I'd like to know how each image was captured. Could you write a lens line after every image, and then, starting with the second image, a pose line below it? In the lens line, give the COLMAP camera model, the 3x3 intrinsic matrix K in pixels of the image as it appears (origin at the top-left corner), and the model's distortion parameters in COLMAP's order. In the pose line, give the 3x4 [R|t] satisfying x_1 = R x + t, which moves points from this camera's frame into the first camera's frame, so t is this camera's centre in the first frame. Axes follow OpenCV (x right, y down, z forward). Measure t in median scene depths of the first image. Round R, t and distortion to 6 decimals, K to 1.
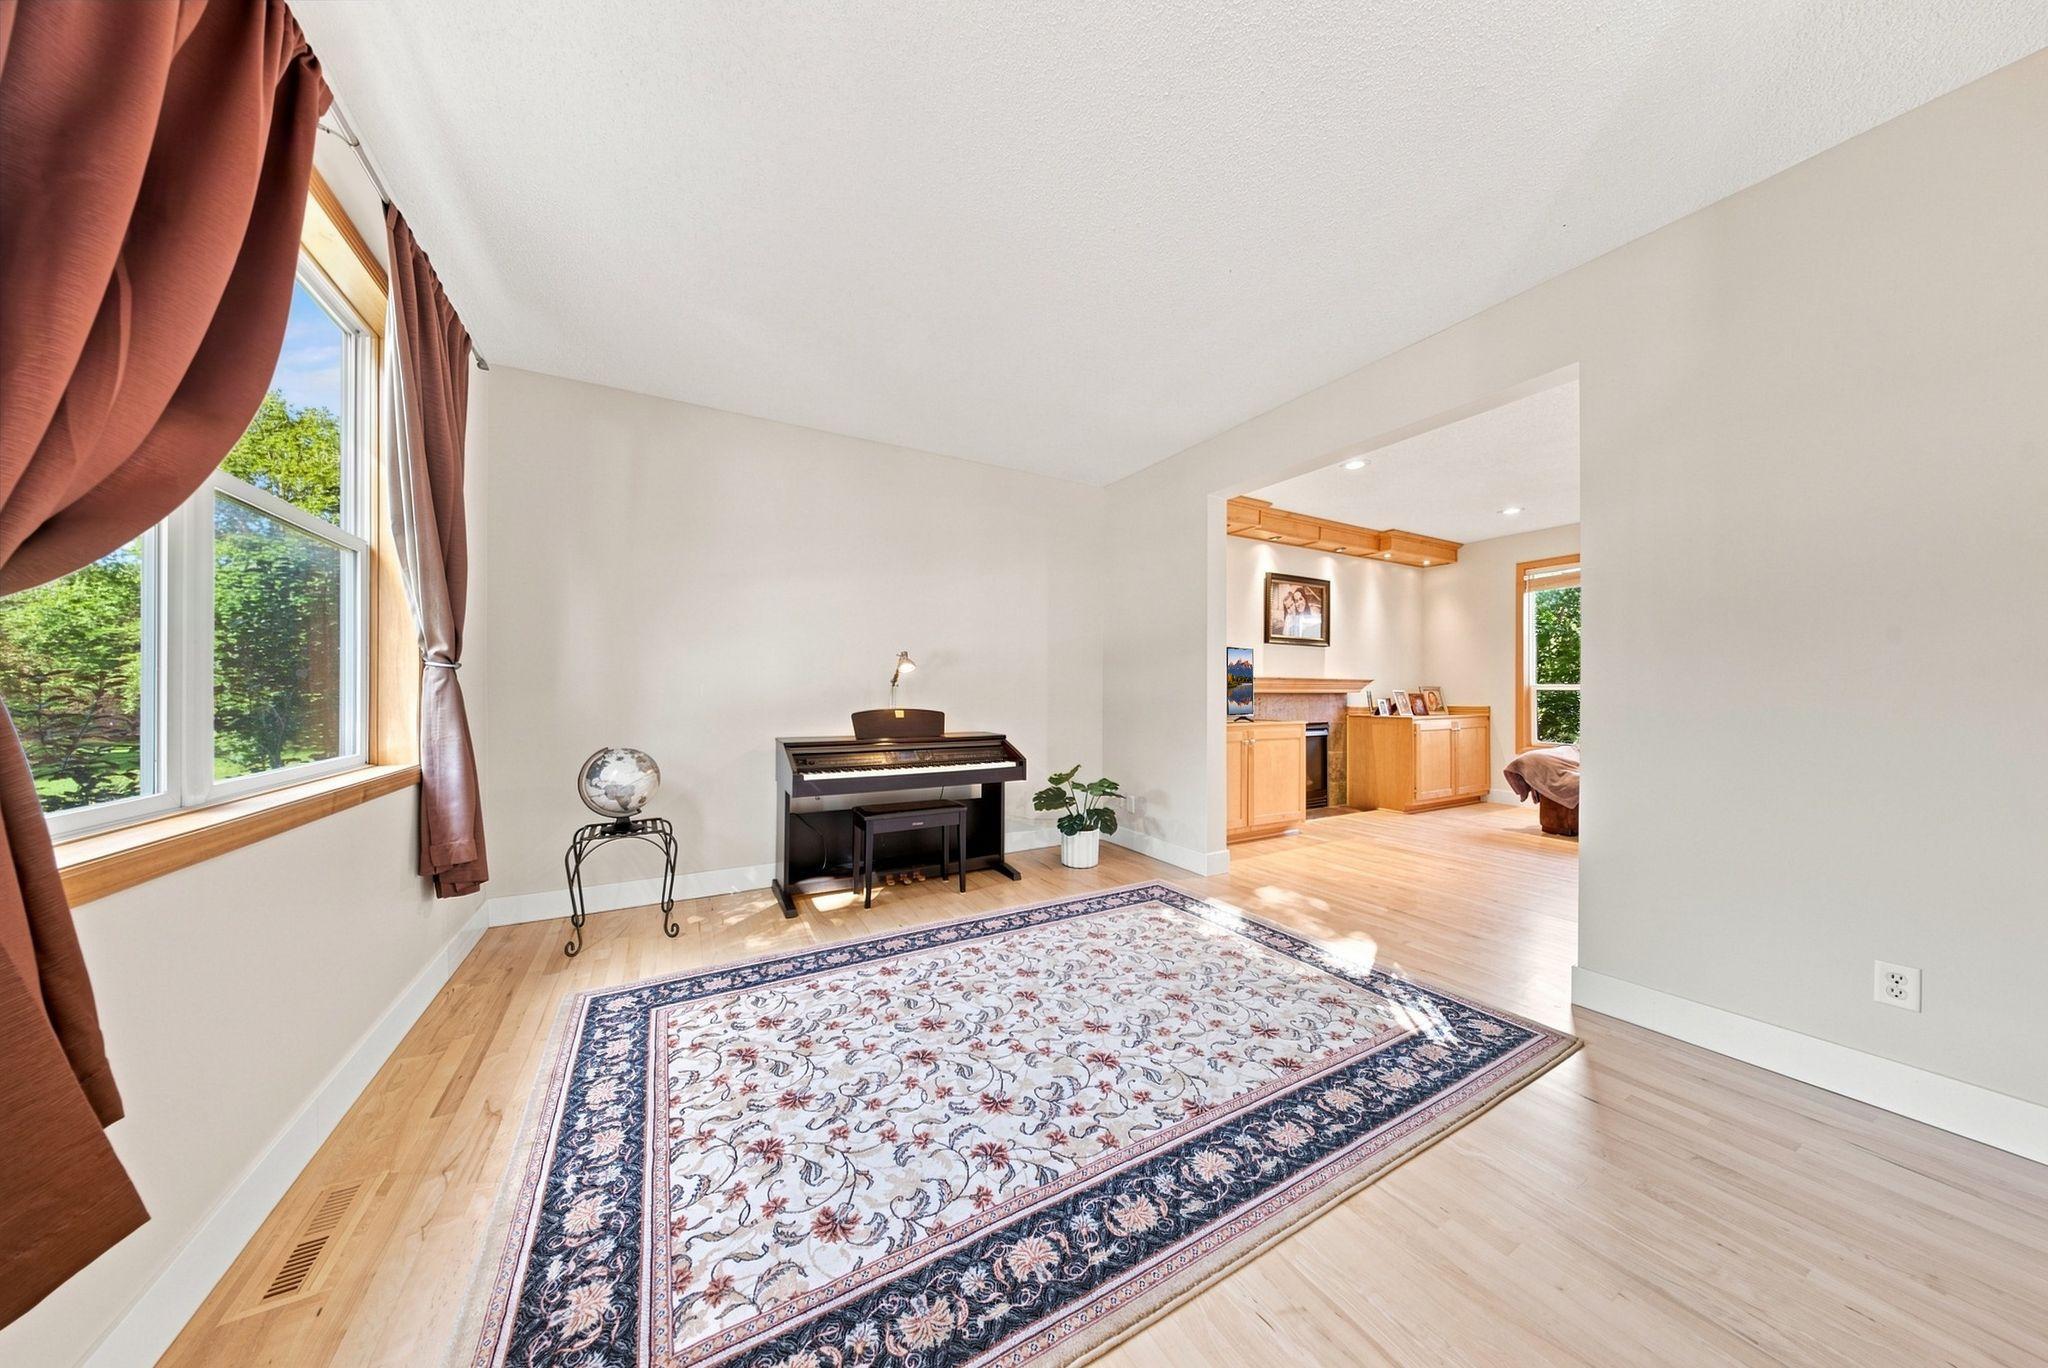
lens RADIAL K [[606.7, 0, 1003.7], [0, 606.7, 688.7], [0, 0, 1]] dist [-0.006010, -0.000206]
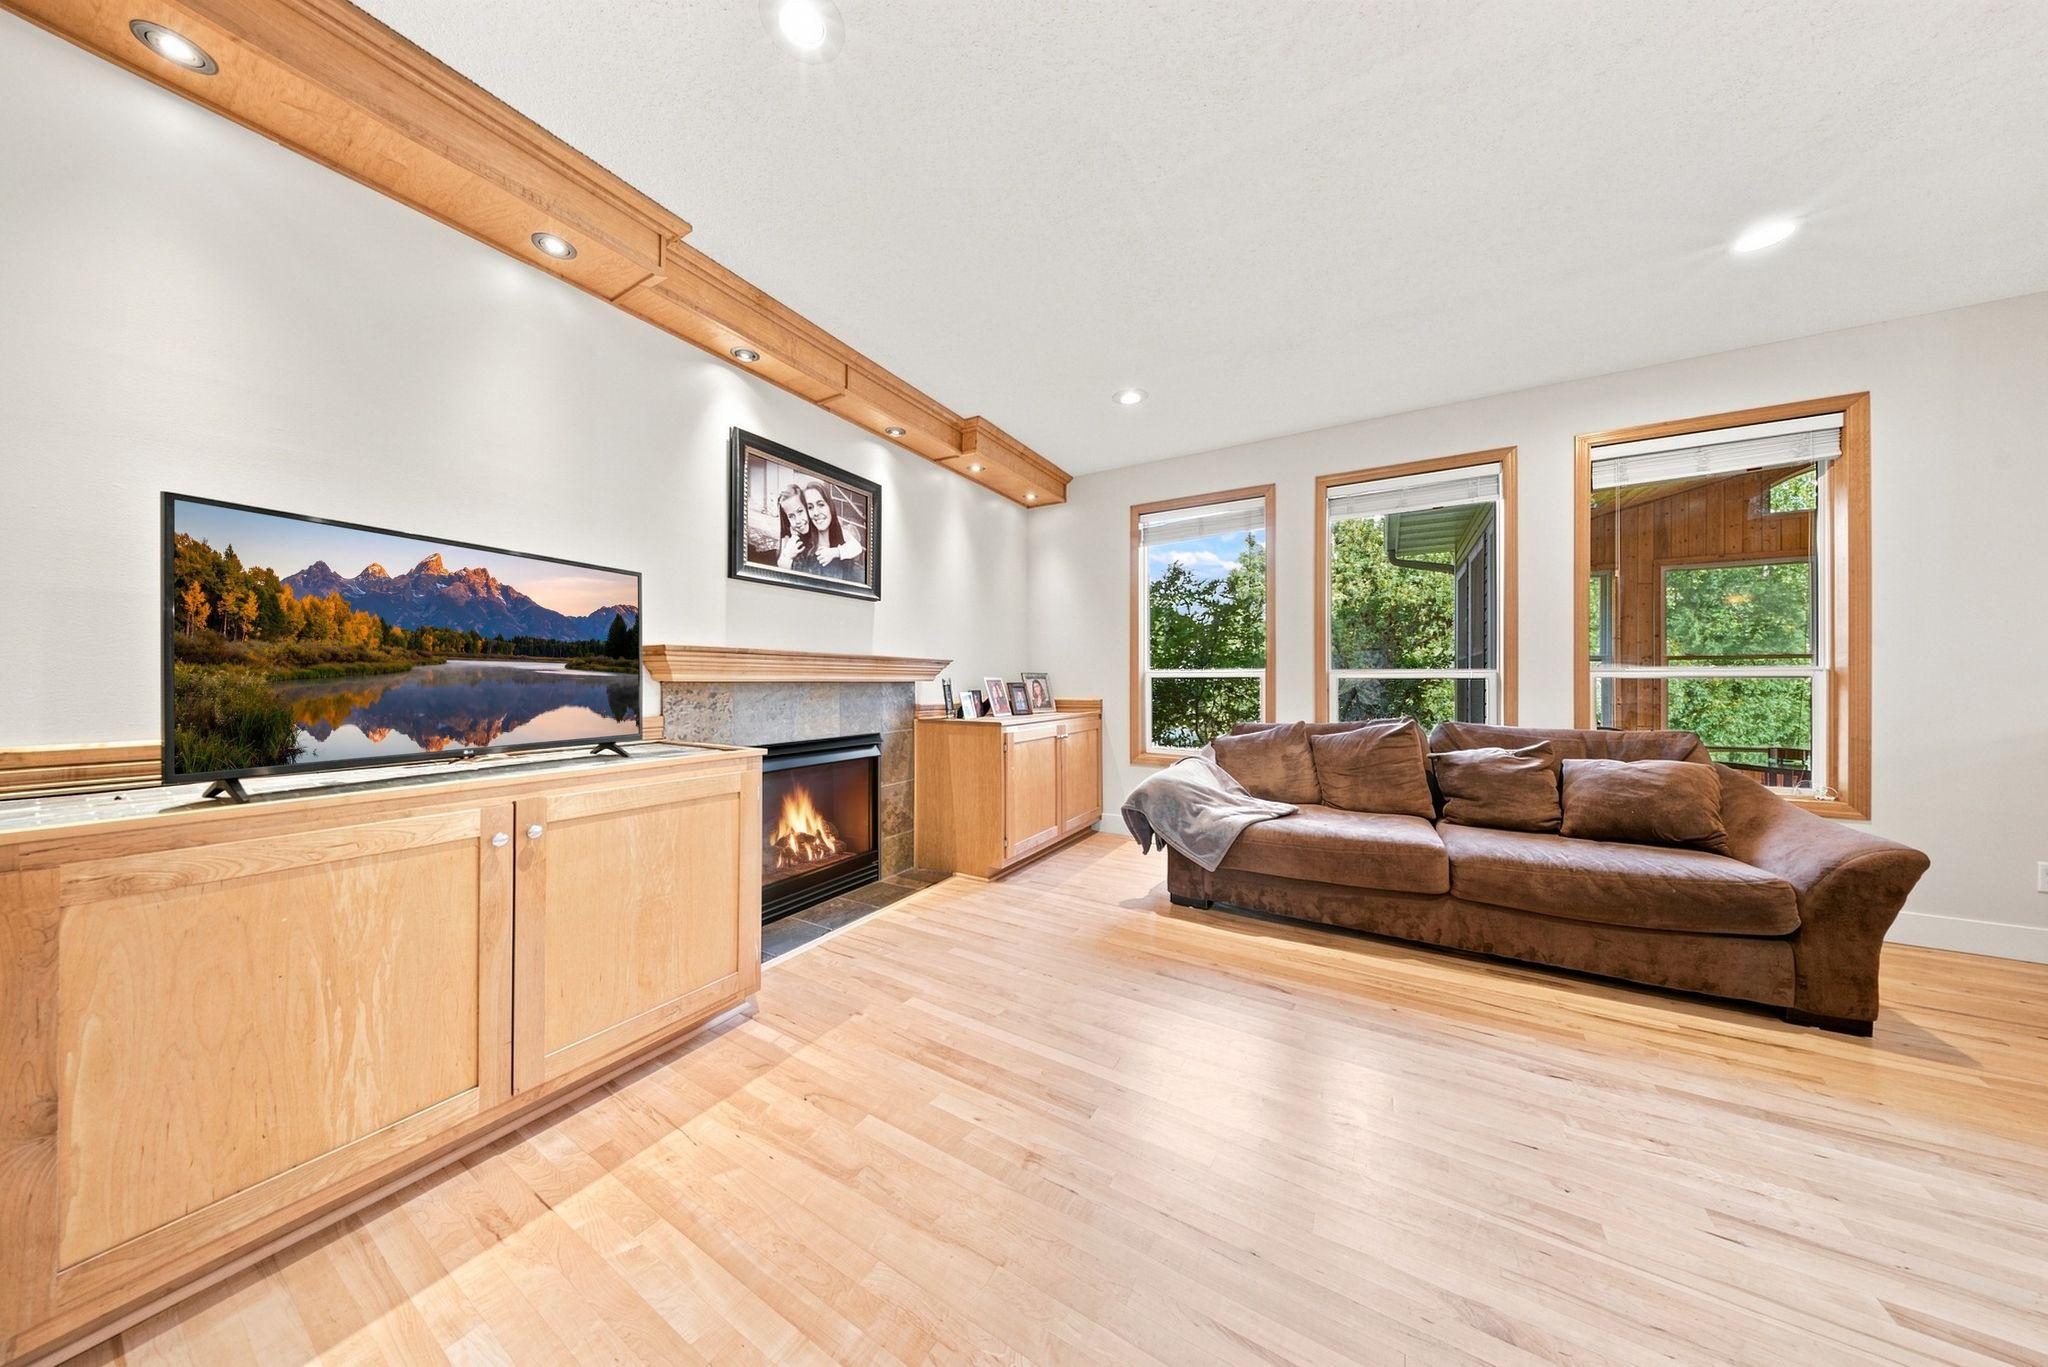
lens RADIAL K [[606.7, 0, 1019.2], [0, 606.7, 679.3], [0, 0, 1]] dist [-0.006010, -0.000206]
pose [[0.854568, 0.001070, 0.519338, 0.351126], [0.000210, 0.999997, -0.002405, 0.005821], [-0.519339, 0.002165, 0.854565, 0.441439]]
